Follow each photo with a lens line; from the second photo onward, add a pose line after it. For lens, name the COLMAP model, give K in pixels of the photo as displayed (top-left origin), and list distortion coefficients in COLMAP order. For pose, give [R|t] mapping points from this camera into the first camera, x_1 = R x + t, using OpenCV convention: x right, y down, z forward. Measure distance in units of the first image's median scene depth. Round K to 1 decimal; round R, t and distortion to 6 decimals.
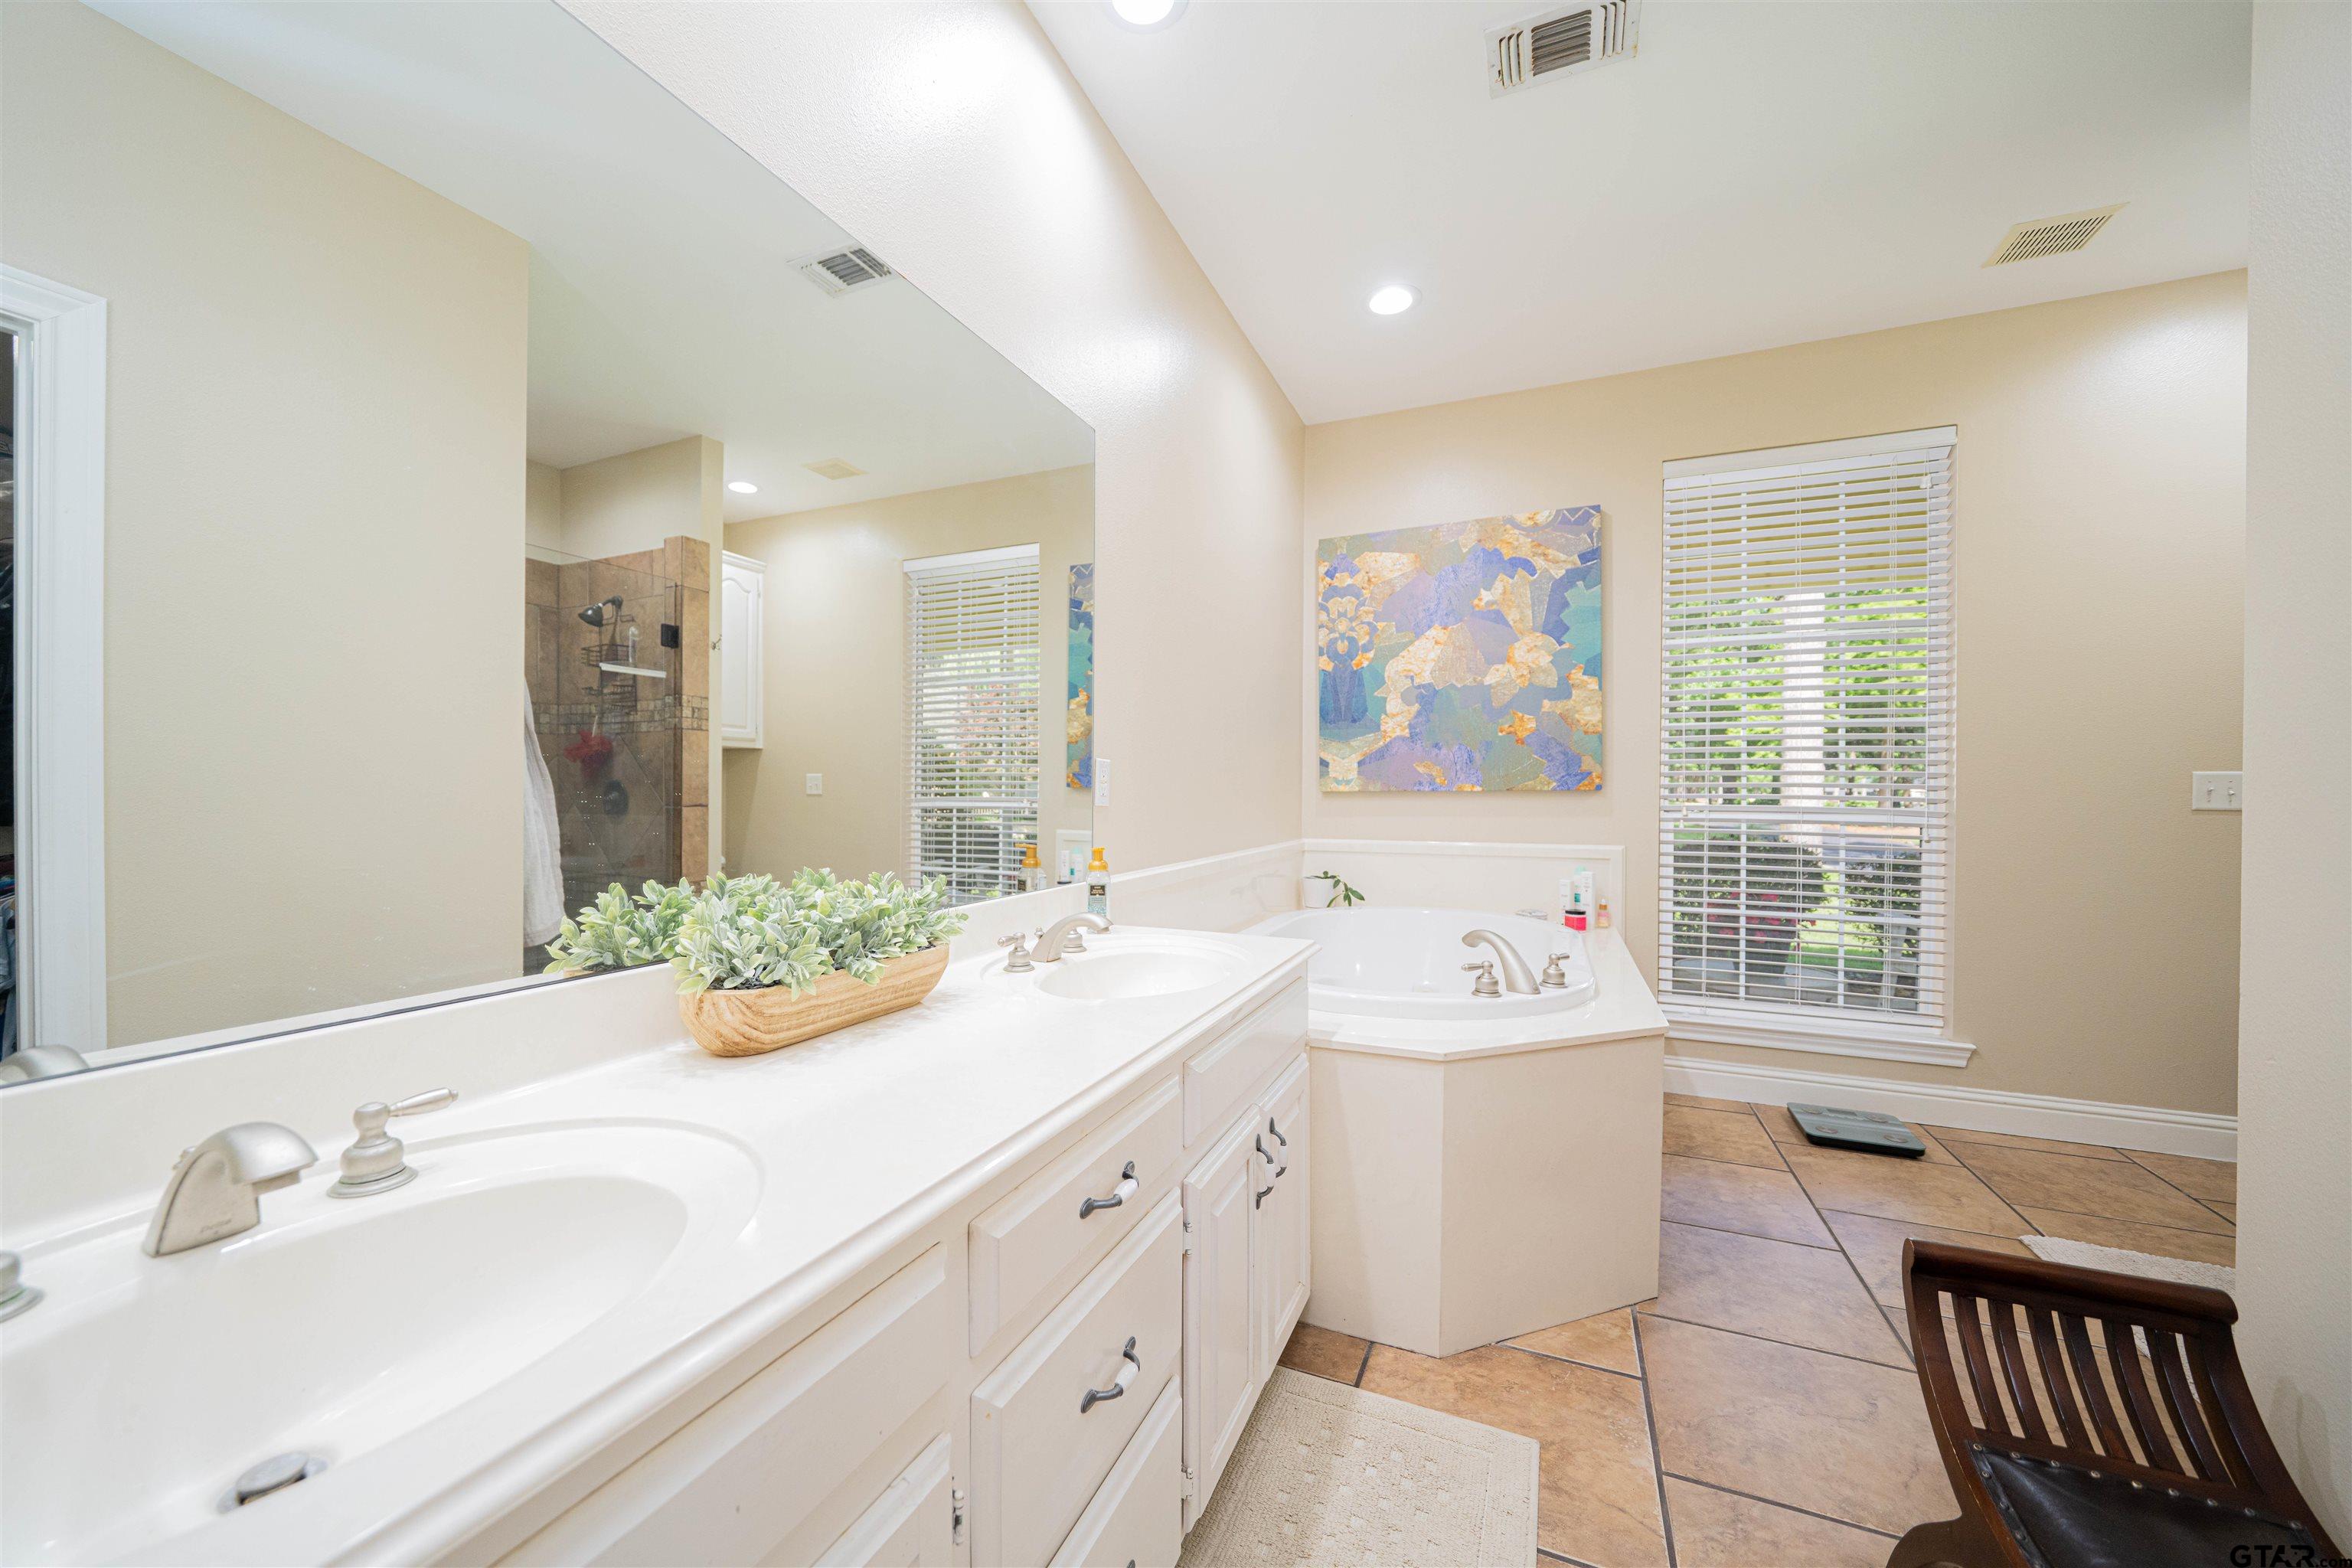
lens RADIAL K [[887.6, 0, 1151.6], [0, 887.6, 798.7], [0, 0, 1]] dist [-0.015619, 0.000042]
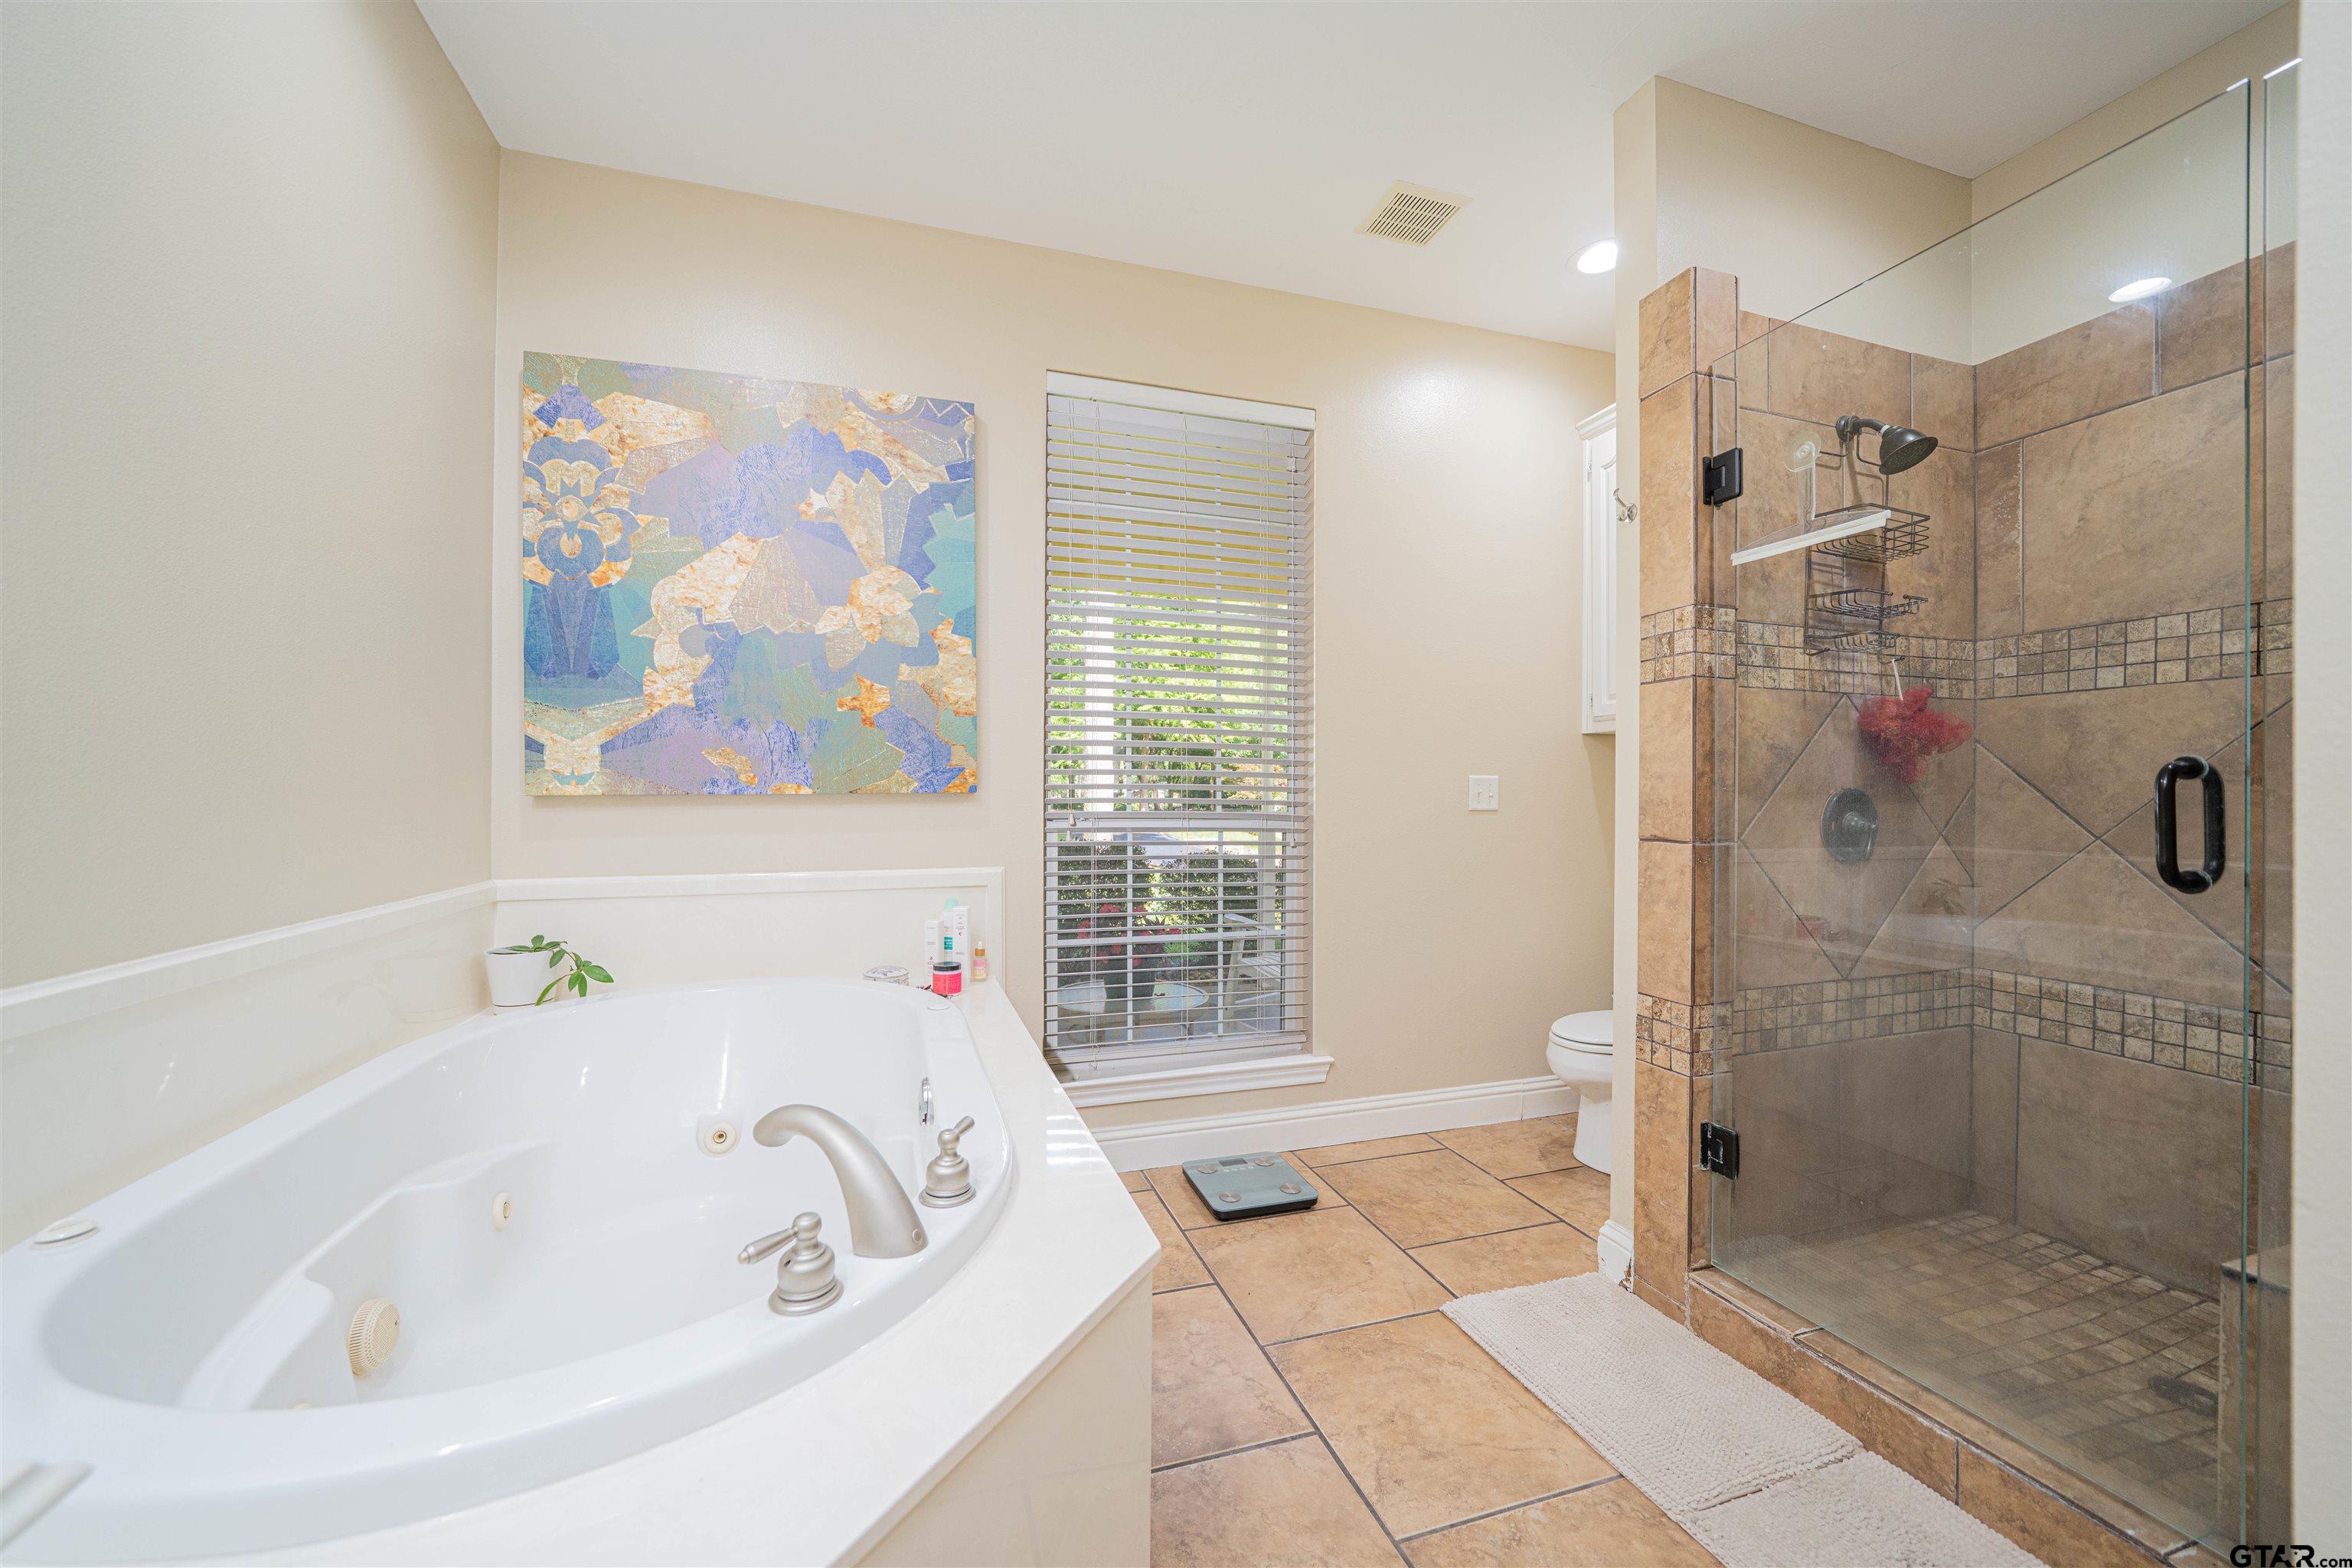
lens RADIAL K [[887.6, 0, 1151.6], [0, 887.6, 798.7], [0, 0, 1]] dist [-0.015619, 0.000042]
pose [[0.758010, -0.005059, 0.652223, 0.134303], [0.006452, 0.999979, 0.000258, -0.003984], [-0.652211, 0.004013, 0.758027, 0.335483]]
